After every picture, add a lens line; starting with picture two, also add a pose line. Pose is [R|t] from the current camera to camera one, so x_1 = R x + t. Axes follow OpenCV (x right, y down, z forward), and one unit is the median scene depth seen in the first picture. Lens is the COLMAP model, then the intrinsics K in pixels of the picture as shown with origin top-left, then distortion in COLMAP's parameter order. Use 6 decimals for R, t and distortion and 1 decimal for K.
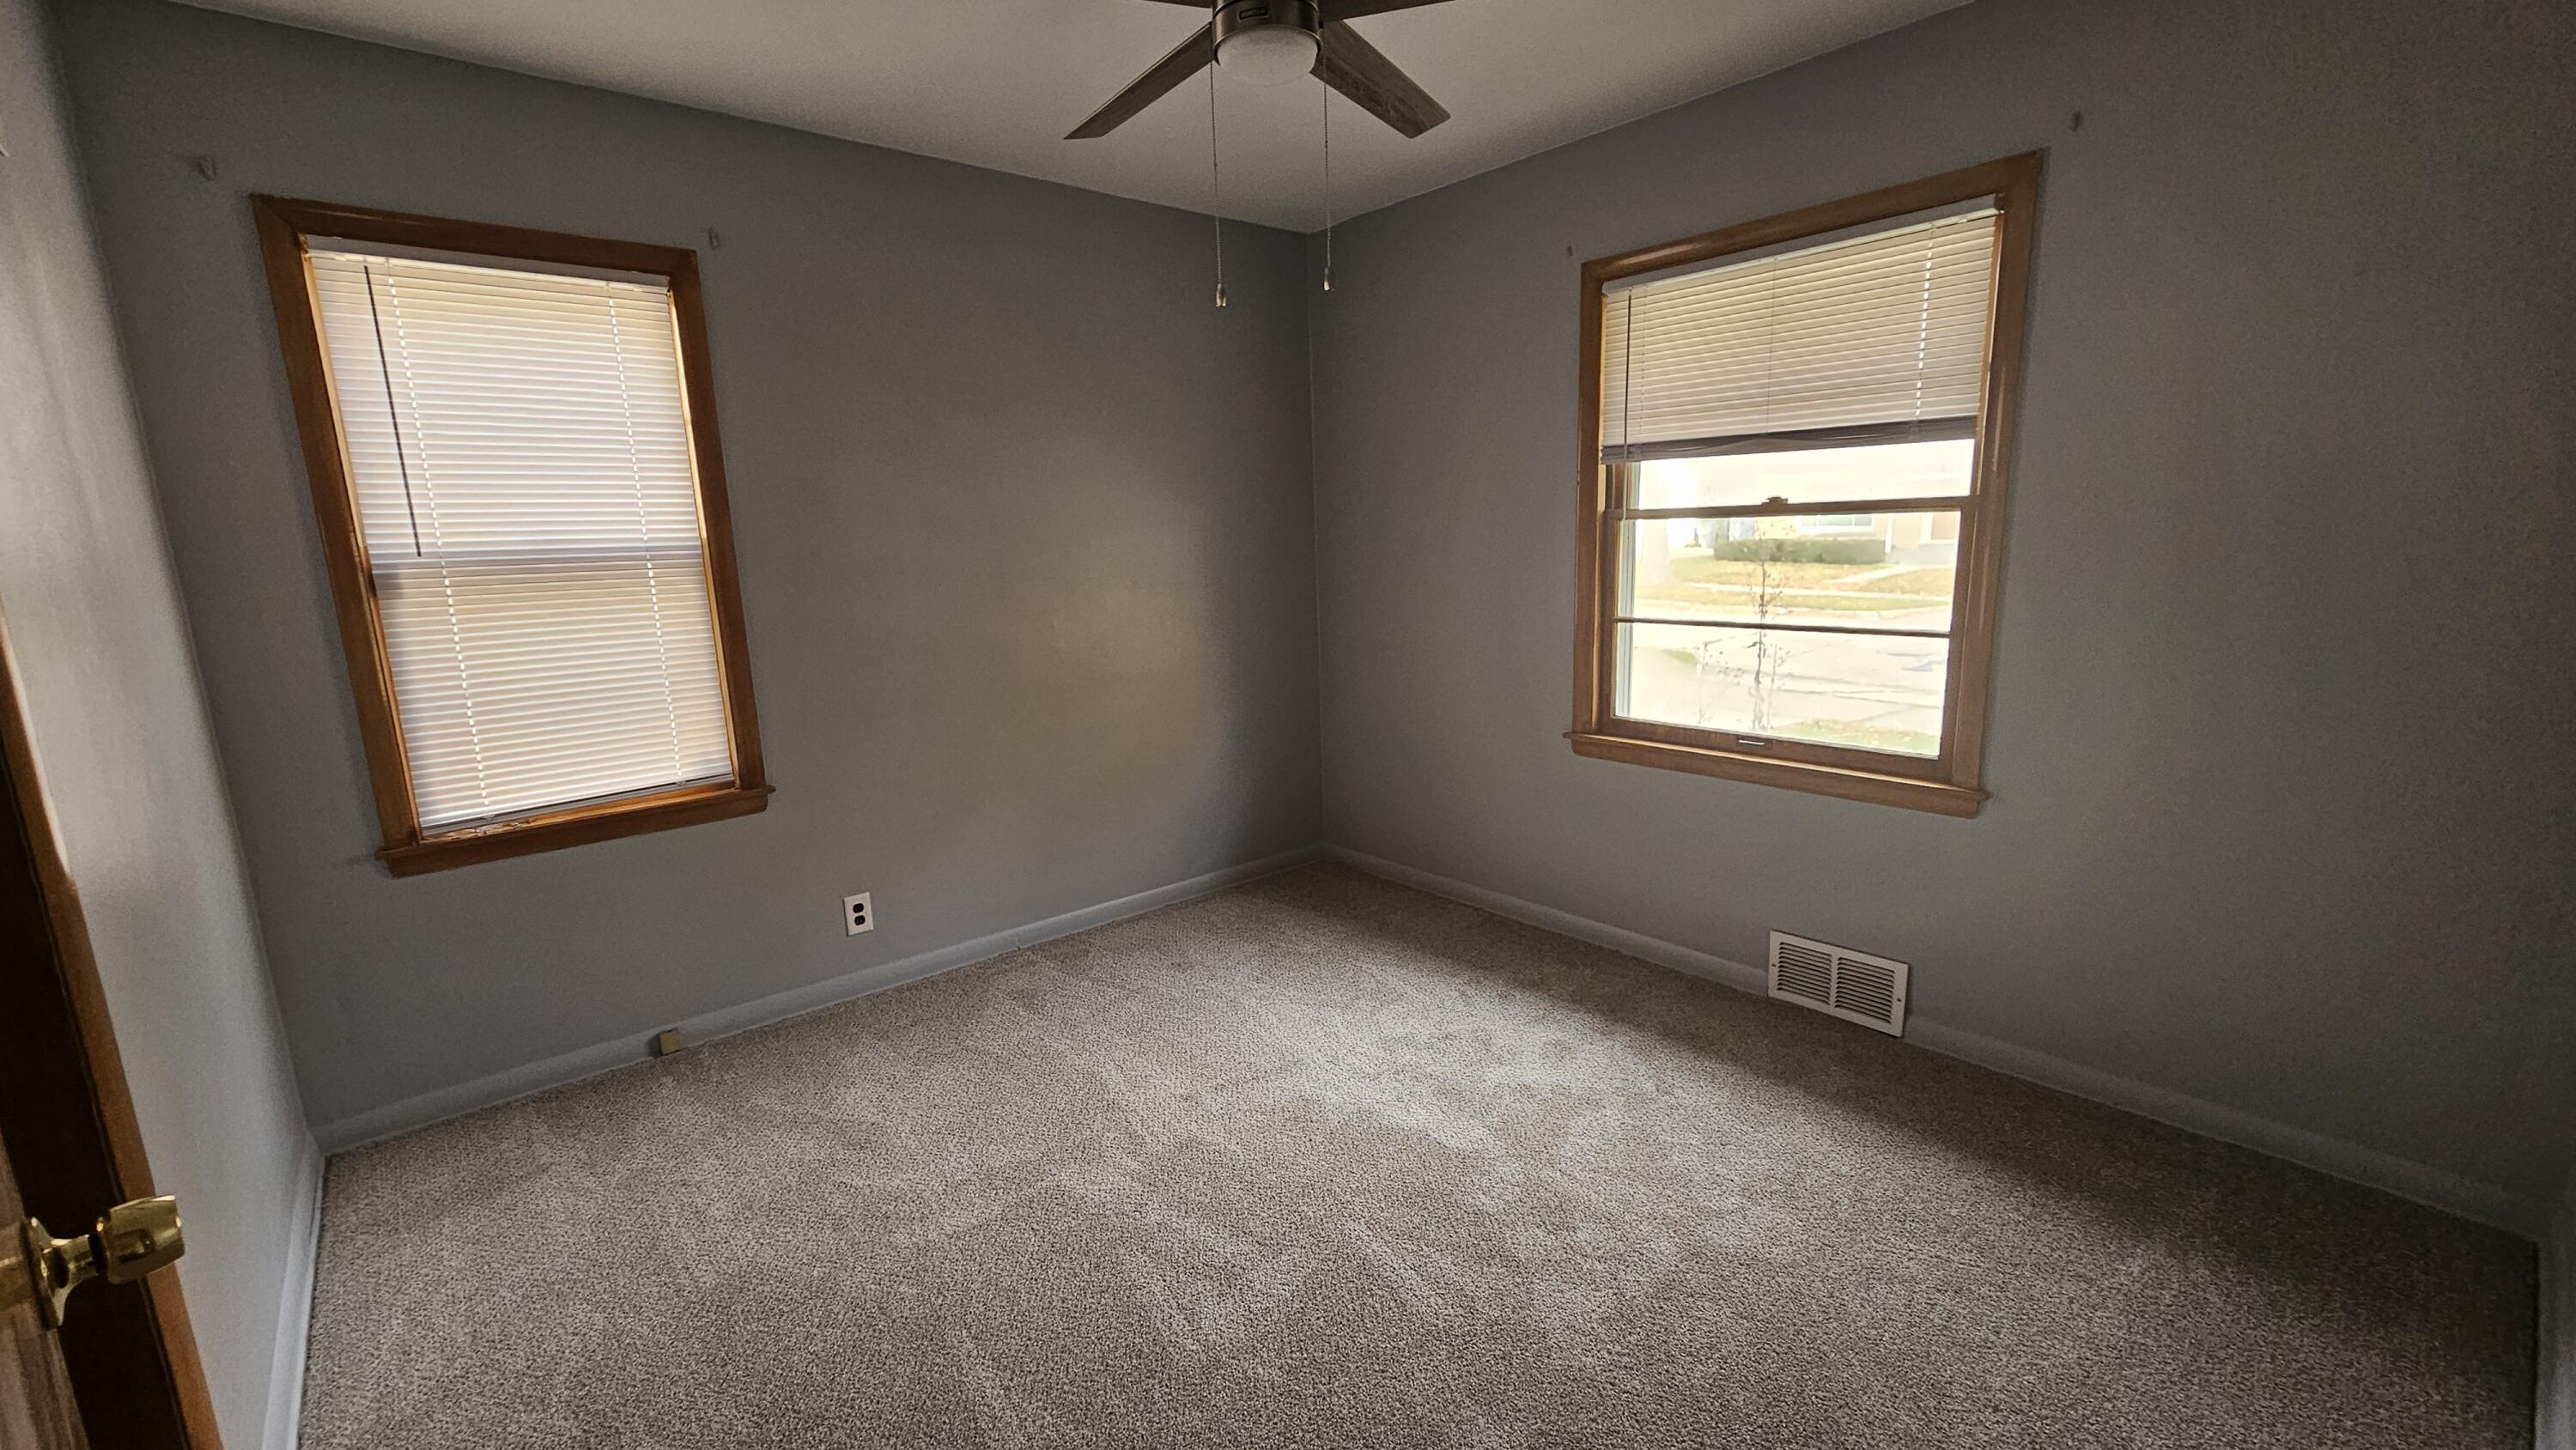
lens RADIAL K [[1051.4, 0, 1279.9], [0, 1051.4, 744.5], [0, 0, 1]] dist [0.002882, 0.000927]
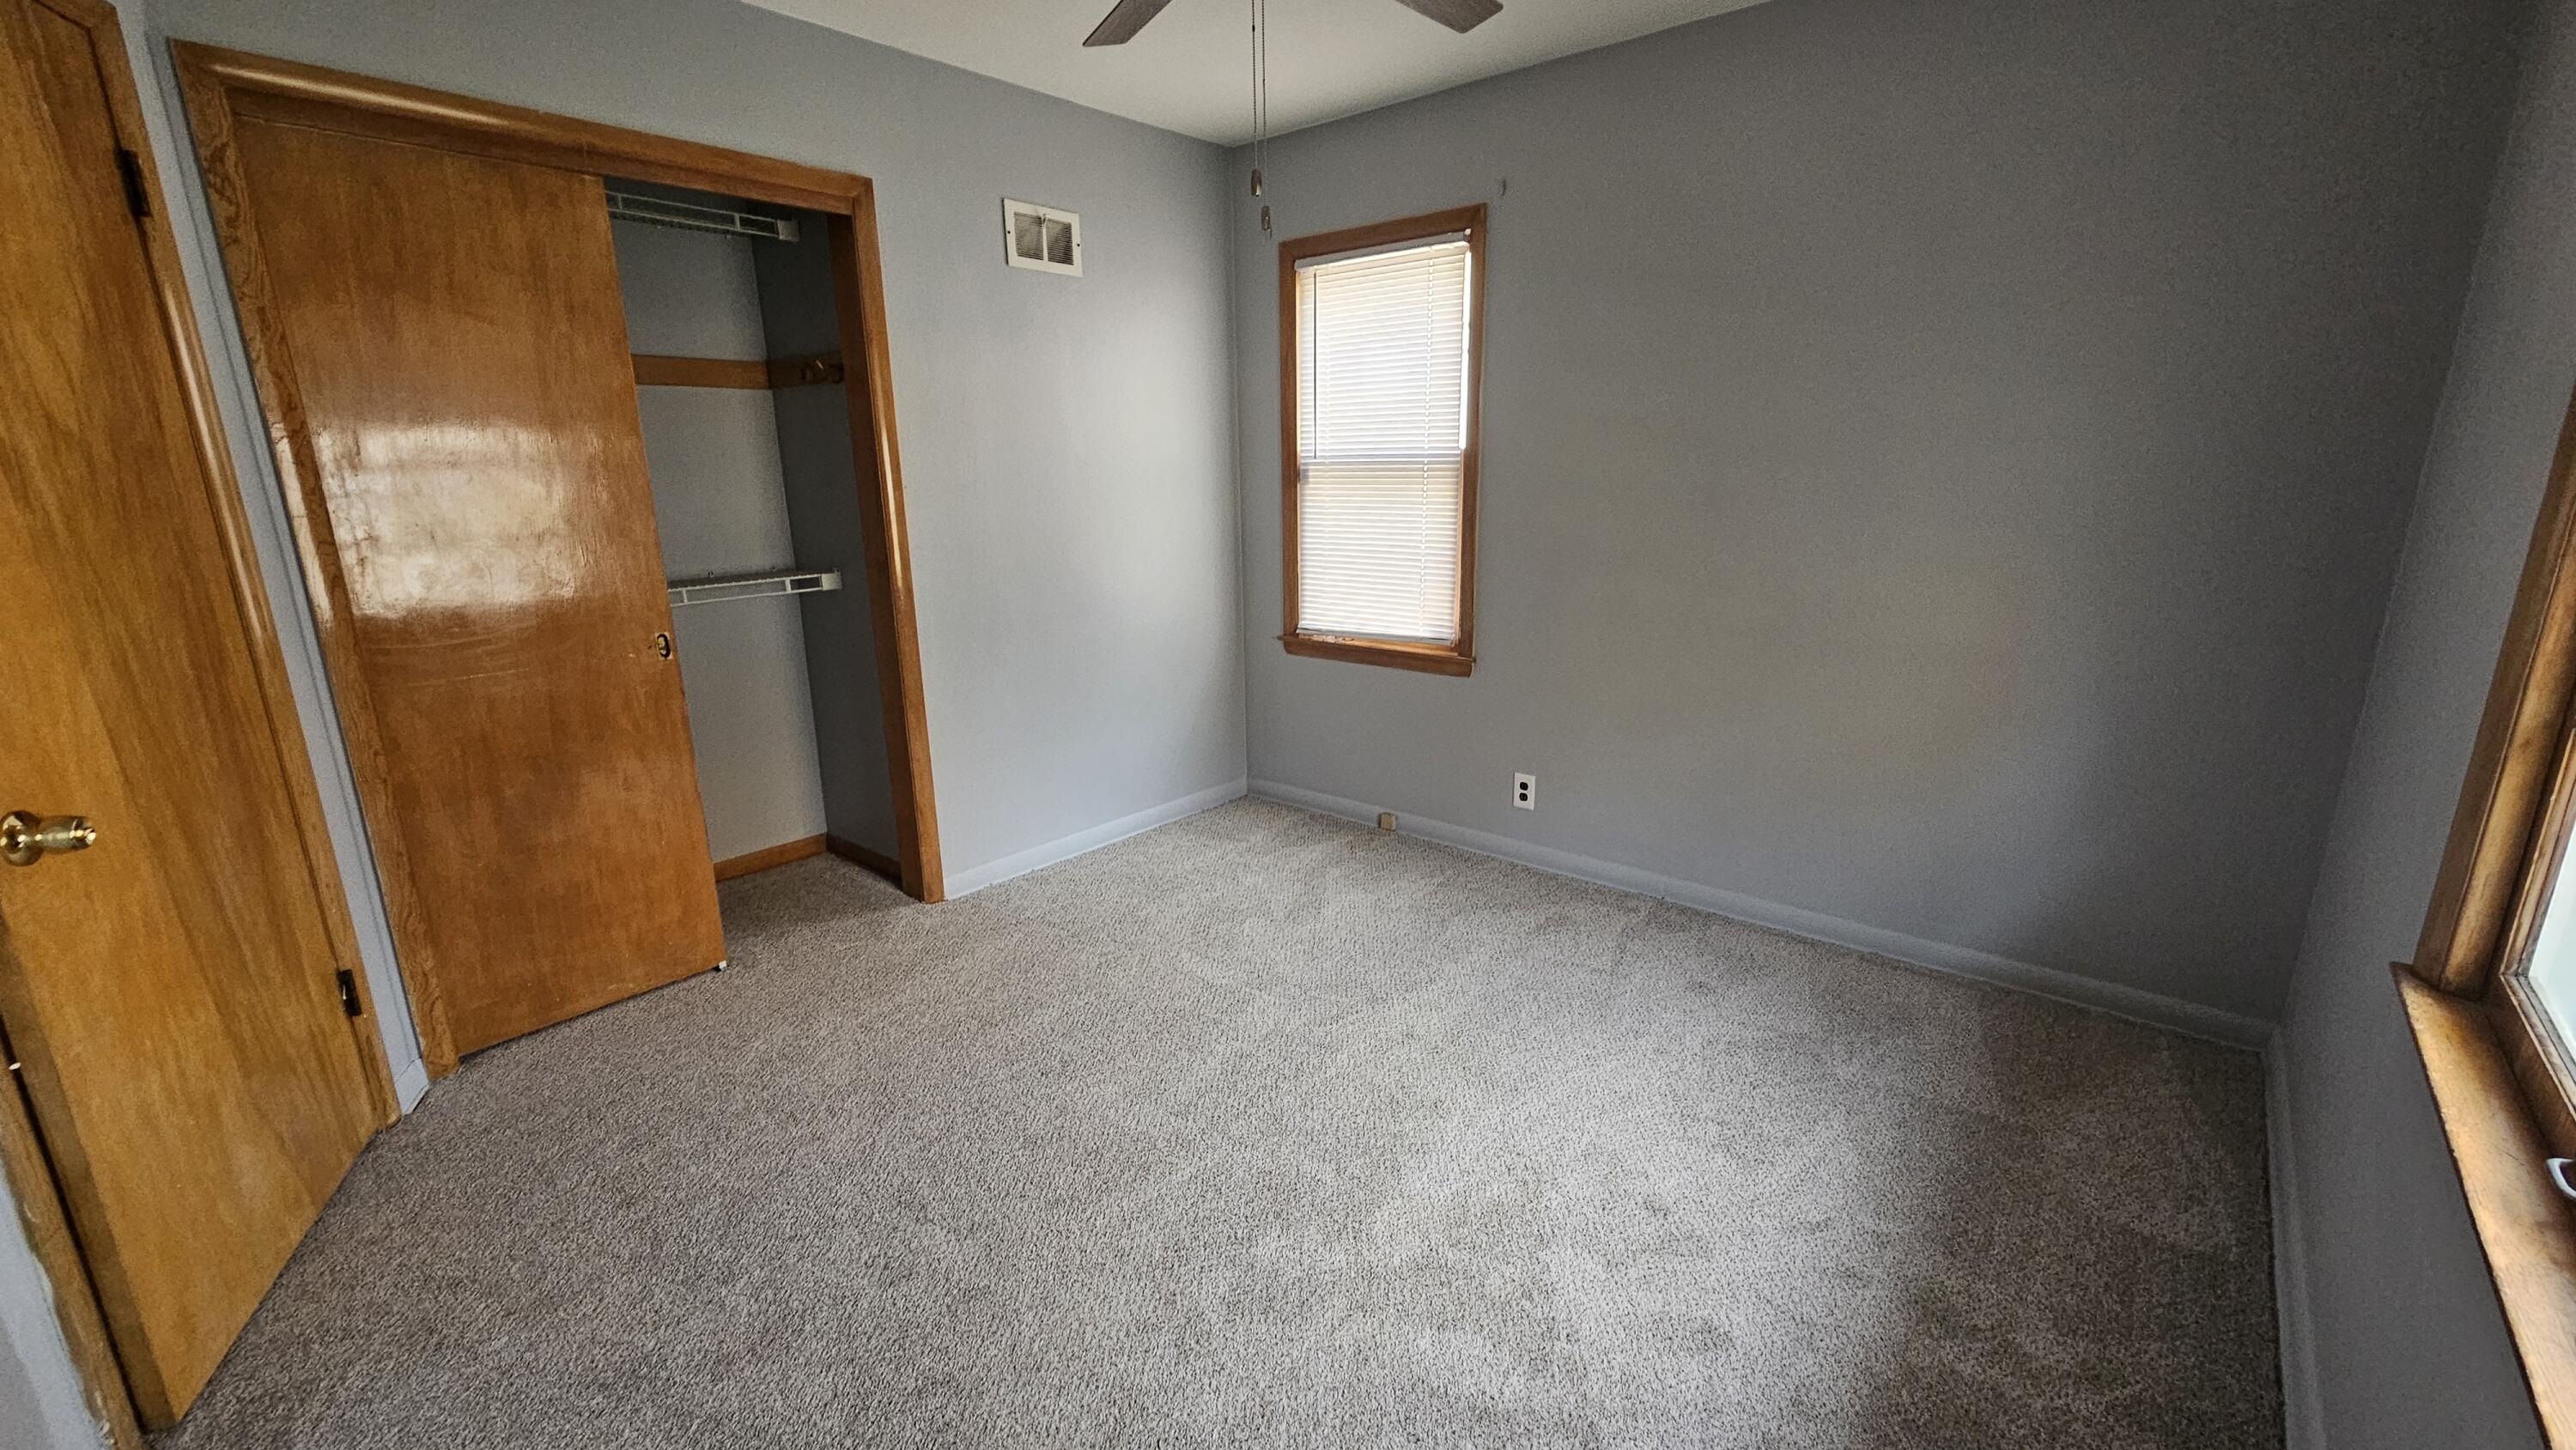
lens RADIAL K [[1051.4, 0, 1273.2], [0, 1051.4, 741.2], [0, 0, 1]] dist [0.002882, 0.000927]
pose [[0.163857, 0.283207, -0.944958, 0.736368], [-0.185346, 0.949684, 0.252484, -0.150737], [0.968916, 0.133773, 0.208103, 0.622111]]
